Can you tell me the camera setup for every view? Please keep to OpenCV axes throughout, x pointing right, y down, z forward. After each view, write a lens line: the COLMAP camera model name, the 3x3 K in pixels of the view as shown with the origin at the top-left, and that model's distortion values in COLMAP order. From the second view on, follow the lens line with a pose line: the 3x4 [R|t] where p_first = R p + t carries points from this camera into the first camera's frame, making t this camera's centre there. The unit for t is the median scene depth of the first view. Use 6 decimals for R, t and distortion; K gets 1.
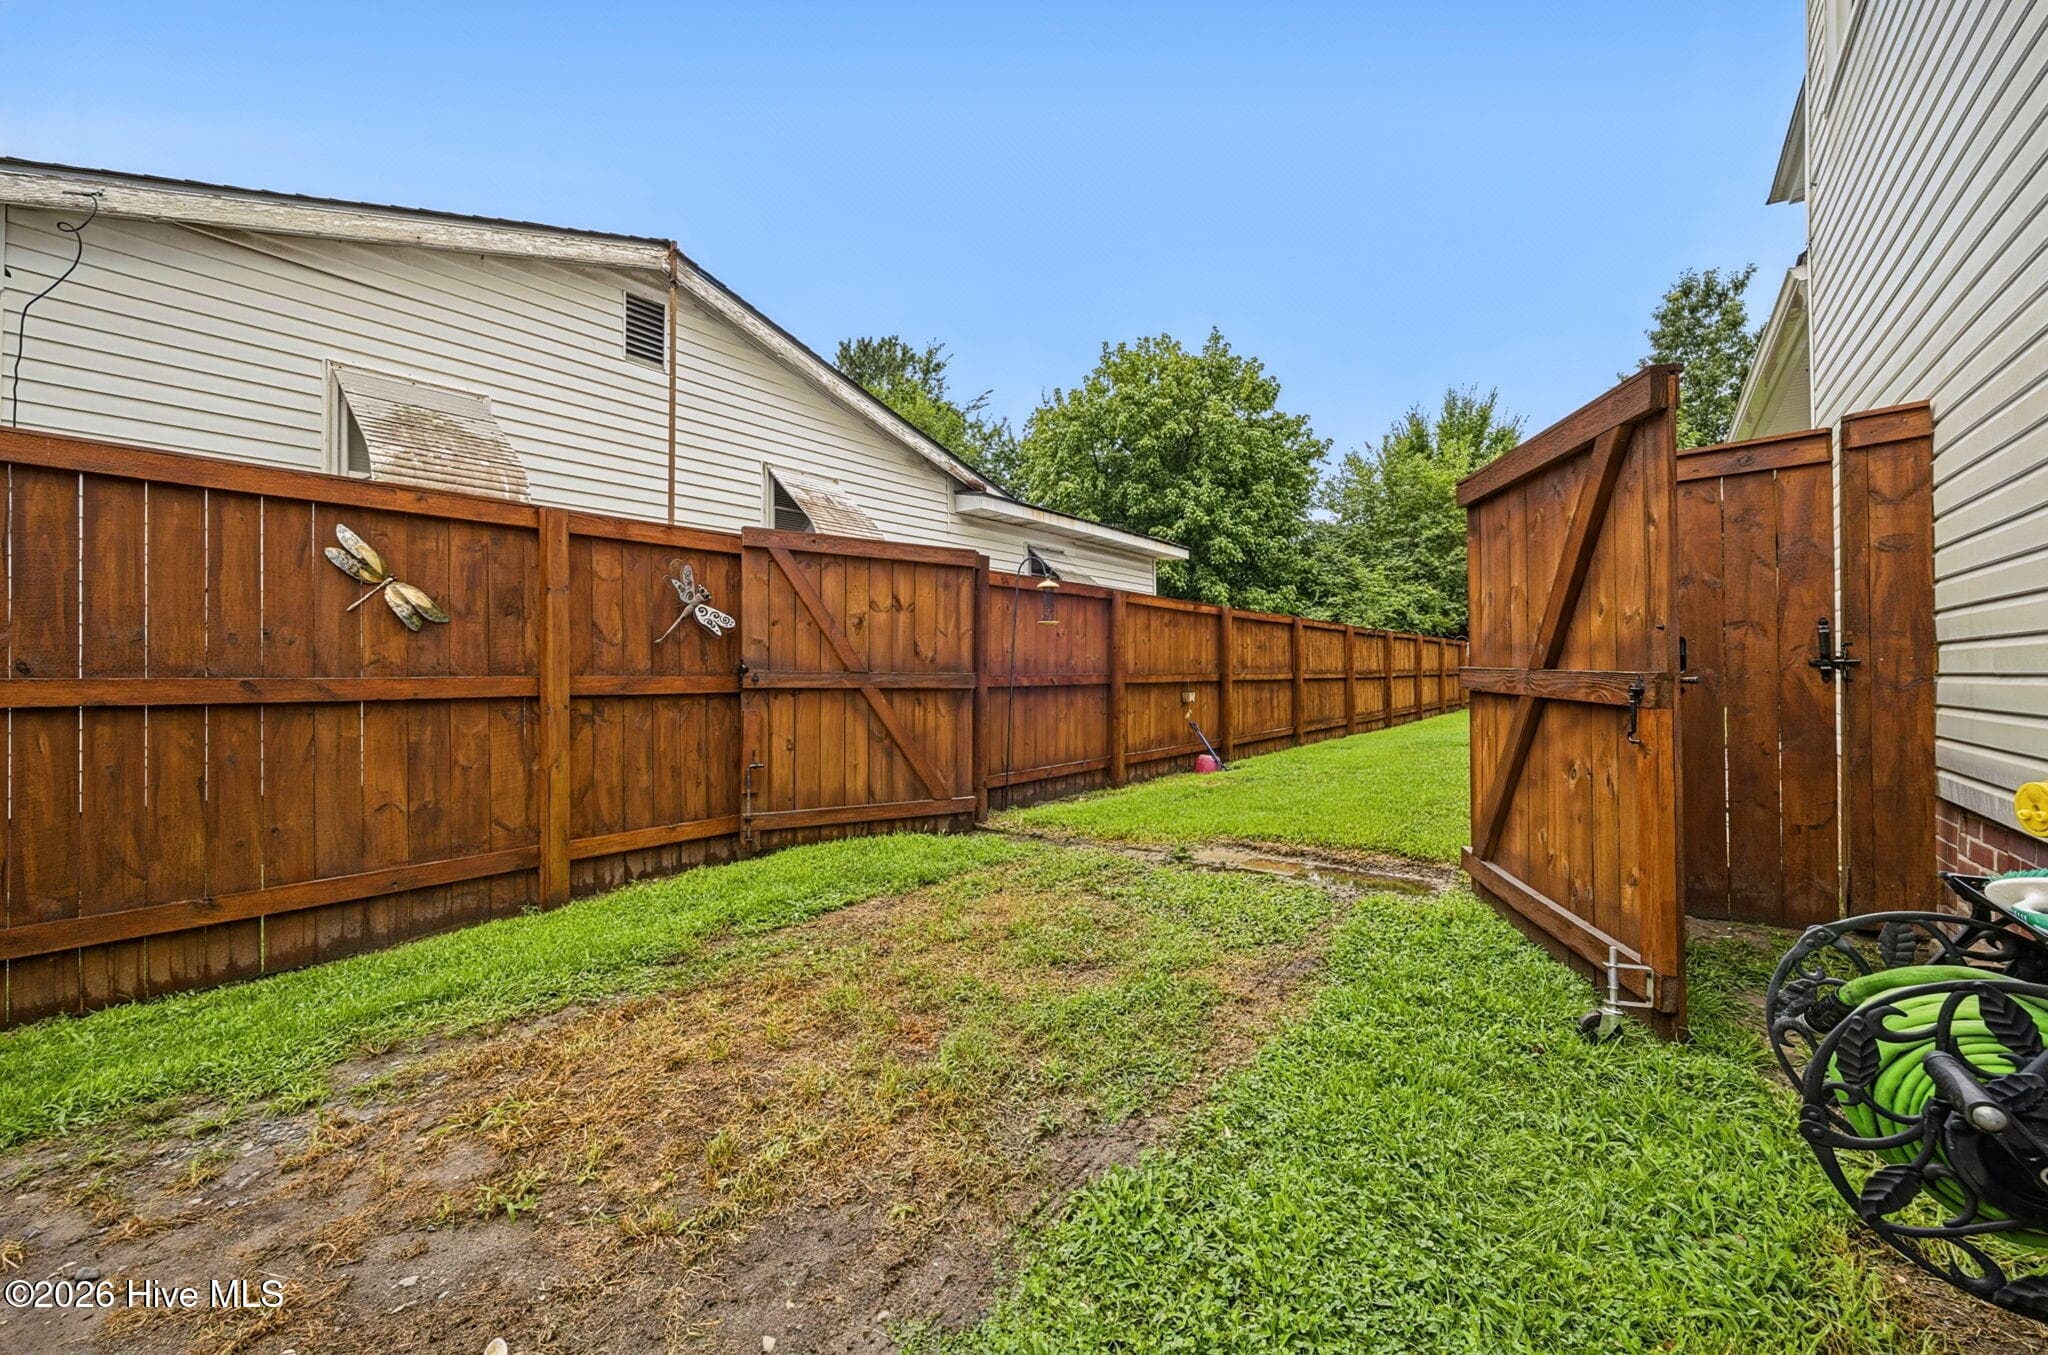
lens RADIAL K [[809.6, 0, 1023.5], [0, 809.6, 666.5], [0, 0, 1]] dist [0.004749, -0.002493]
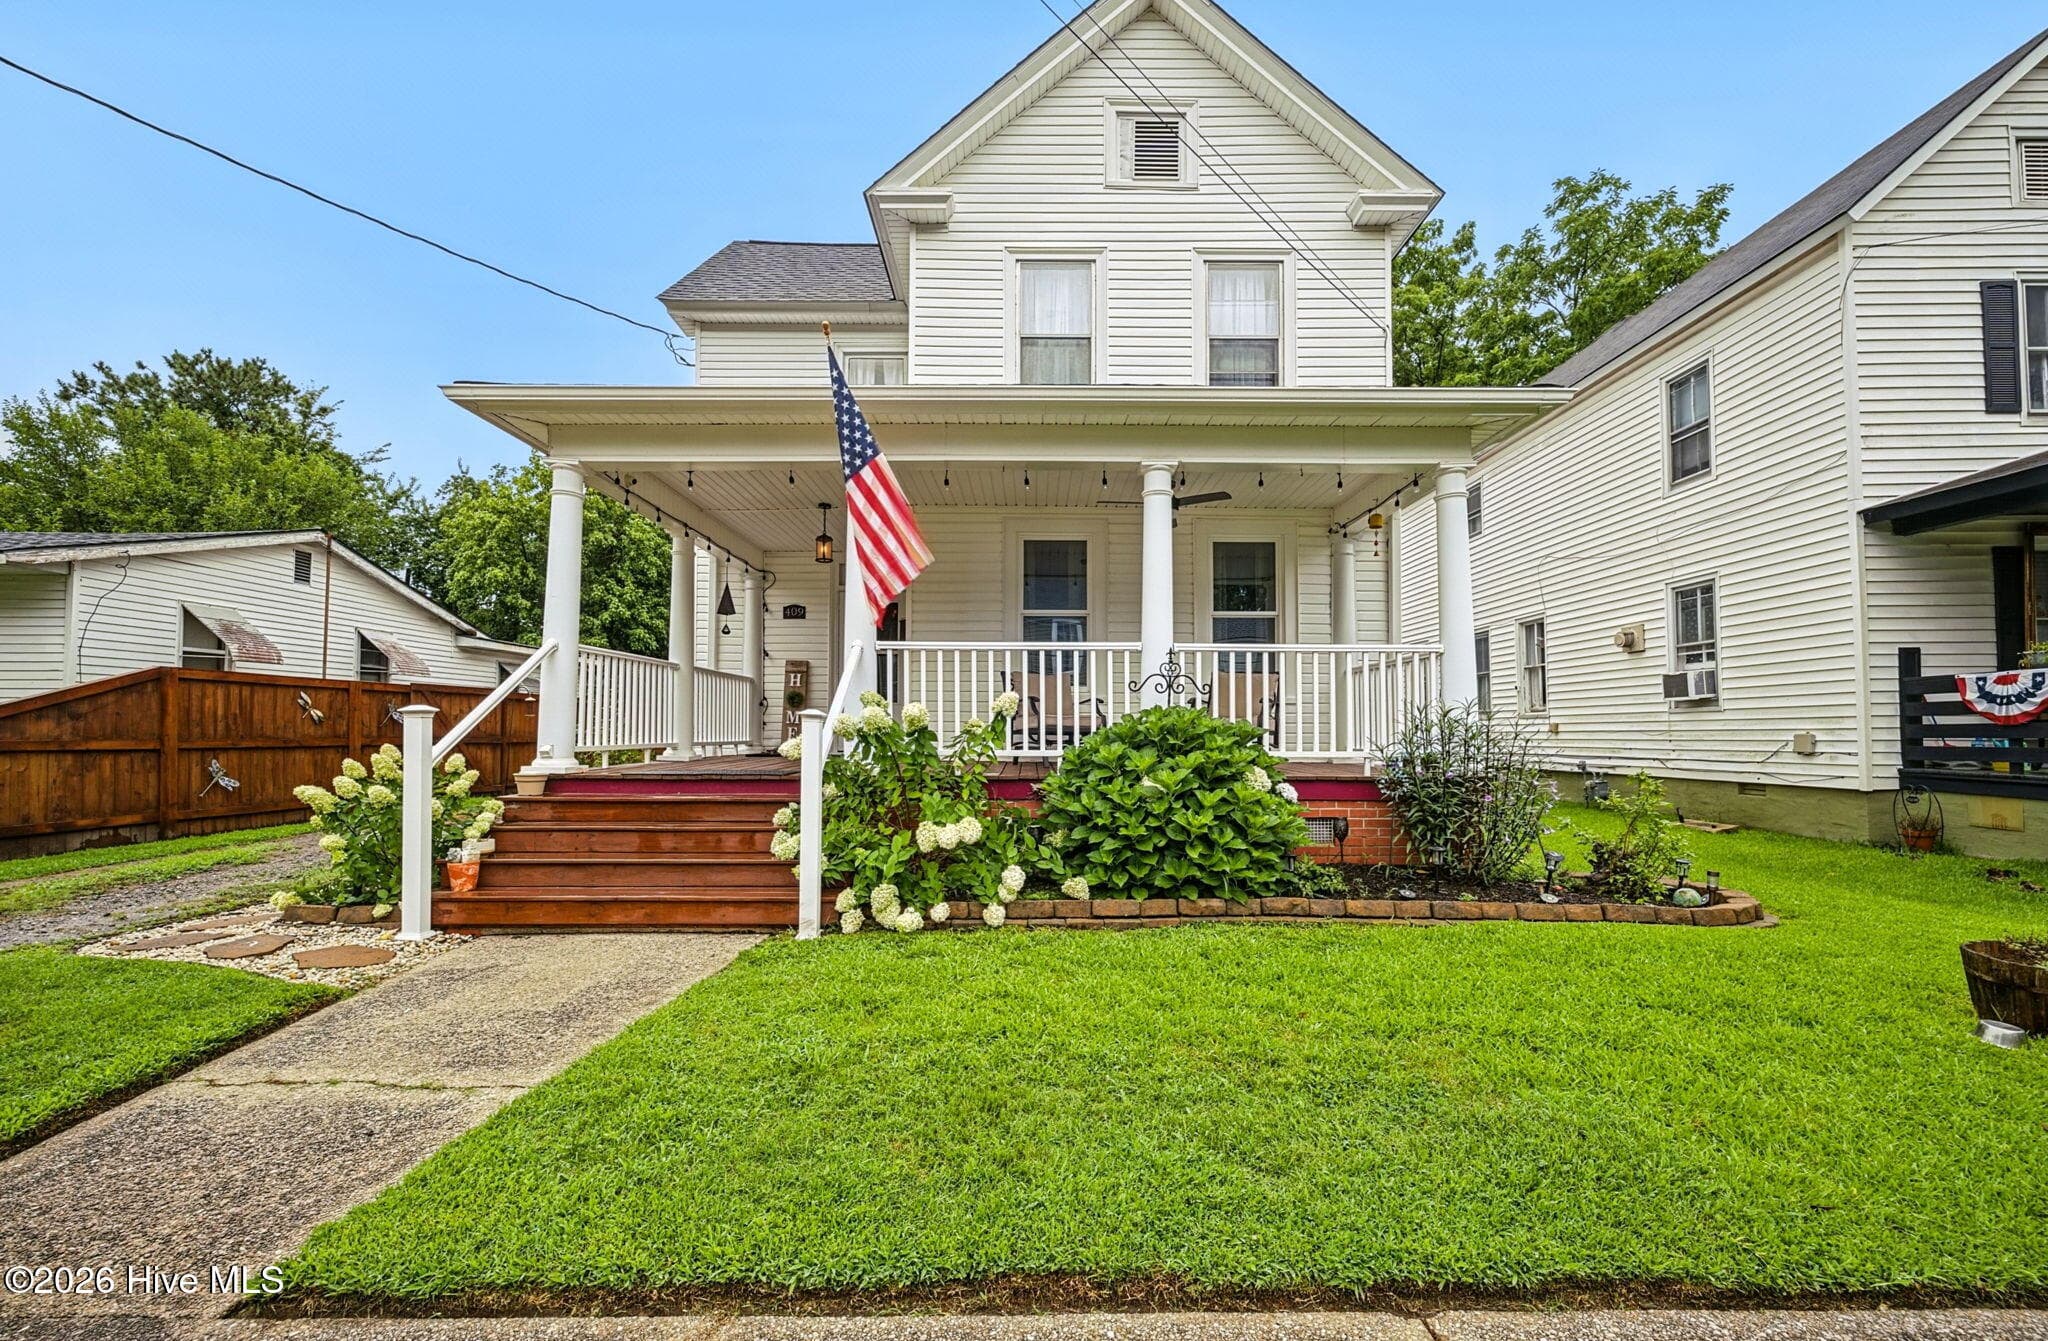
lens RADIAL K [[849.9, 0, 1027.4], [0, 849.9, 707.3], [0, 0, 1]] dist [0.002629, -0.001883]
pose [[0.797783, 0.018666, 0.602656, -0.496498], [-0.002580, 0.999617, -0.027546, -0.023154], [-0.602940, 0.020421, 0.797525, -2.947781]]
